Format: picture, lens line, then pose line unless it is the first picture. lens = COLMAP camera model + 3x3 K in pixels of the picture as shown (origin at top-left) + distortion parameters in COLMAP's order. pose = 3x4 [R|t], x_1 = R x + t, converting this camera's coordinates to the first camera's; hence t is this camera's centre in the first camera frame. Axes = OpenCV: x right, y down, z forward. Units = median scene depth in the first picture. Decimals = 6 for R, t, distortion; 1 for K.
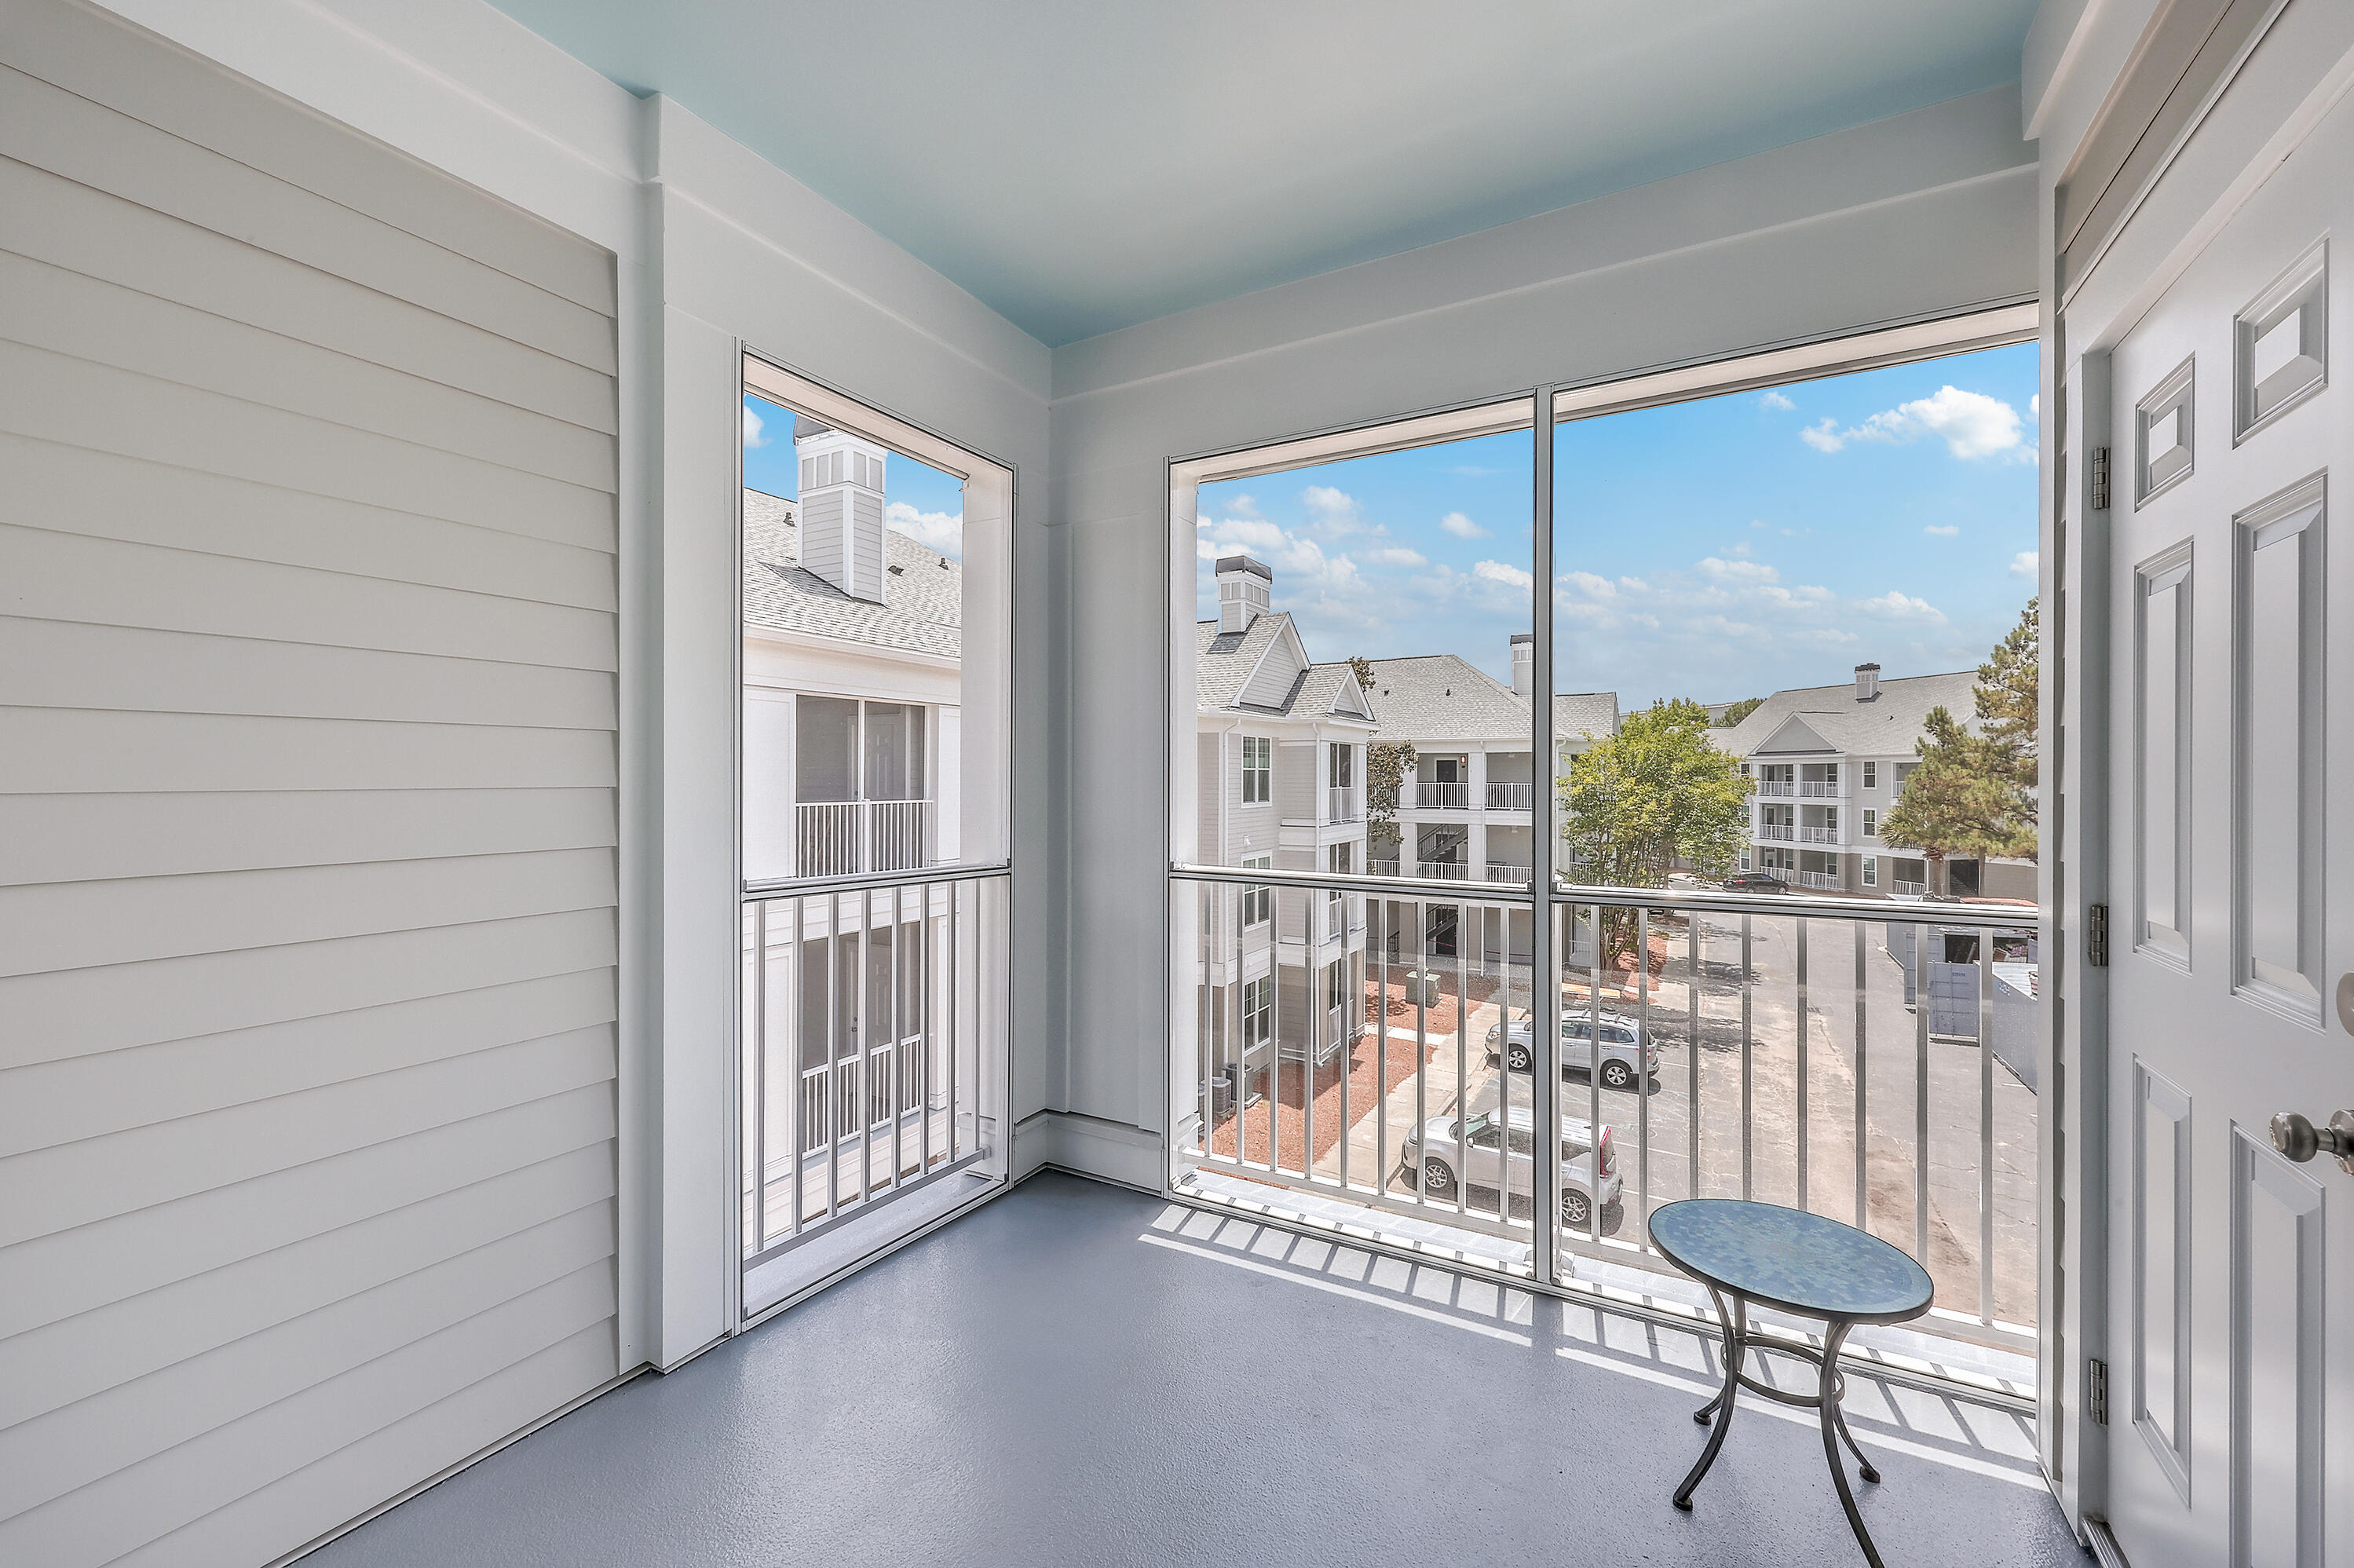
lens RADIAL K [[962.2, 0, 1184.2], [0, 962.2, 770.4], [0, 0, 1]] dist [0.003815, -0.000413]
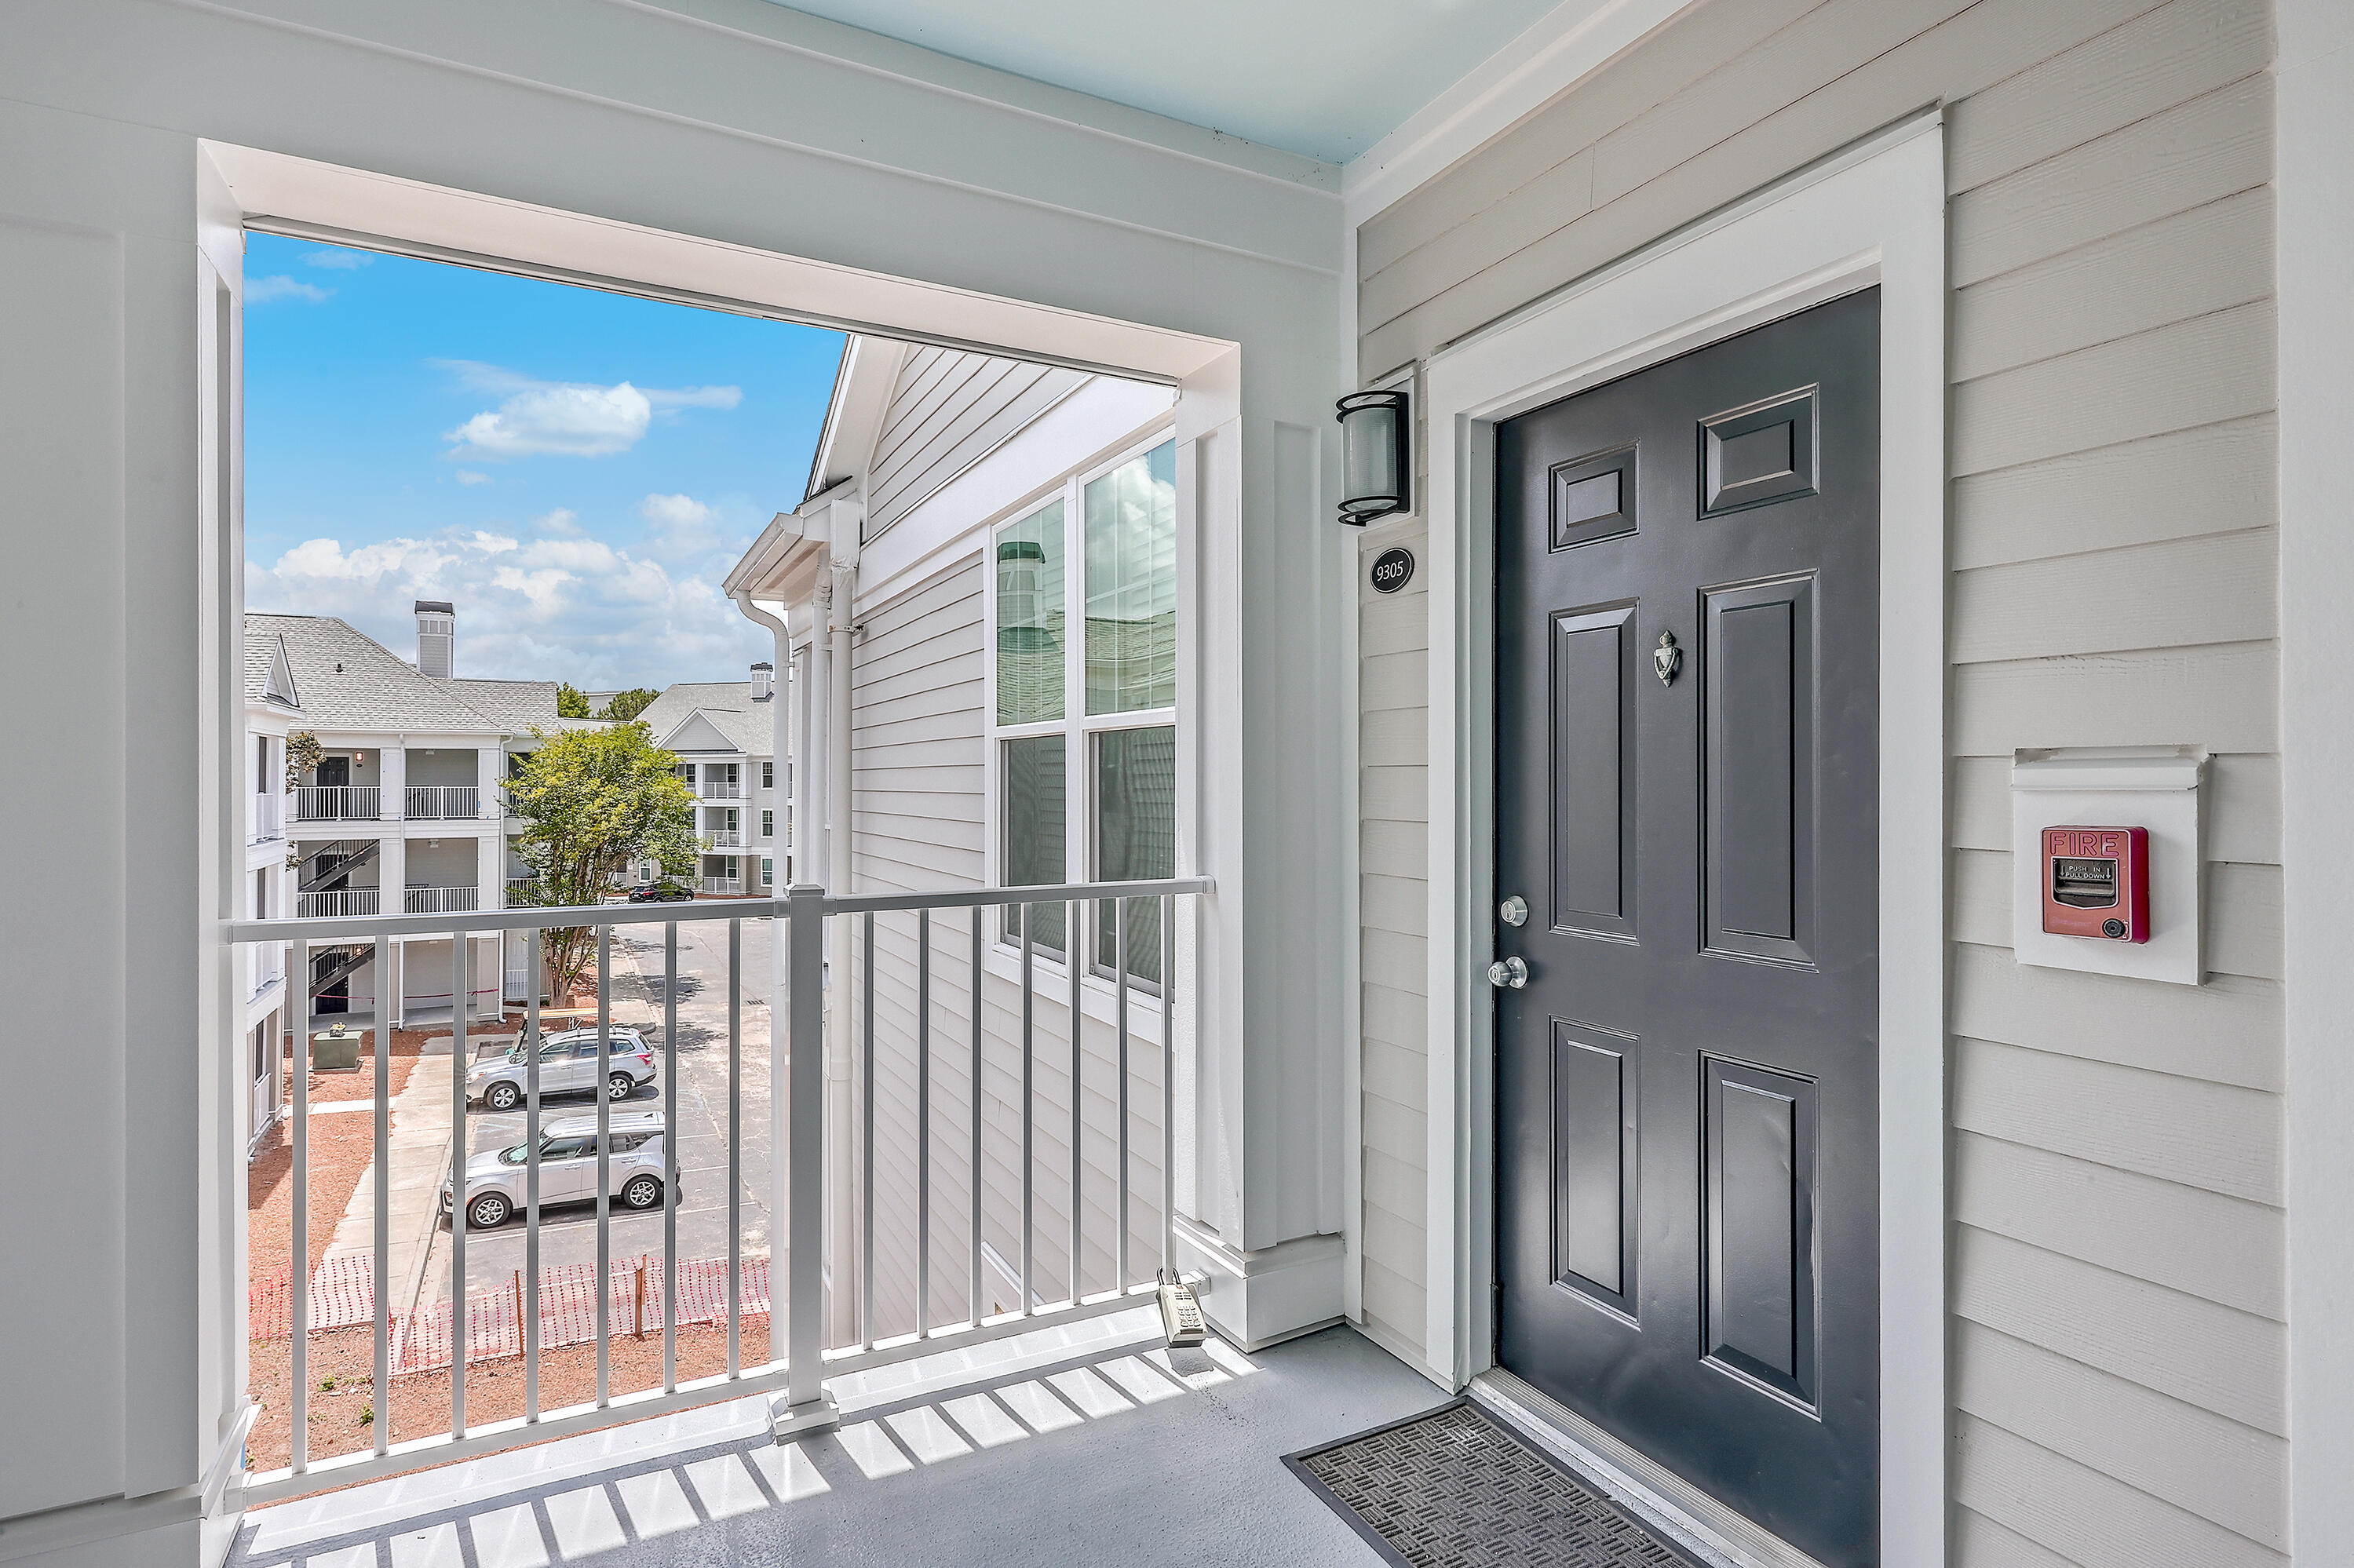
lens RADIAL K [[1110.8, 0, 1182.5], [0, 1110.8, 782.7], [0, 0, 1]] dist [0.018884, 0.000434]
pose [[0.560395, -0.010524, 0.828158, -0.096618], [0.001612, 0.999931, 0.011616, 0.000136], [-0.828224, -0.005175, 0.560374, -0.056576]]
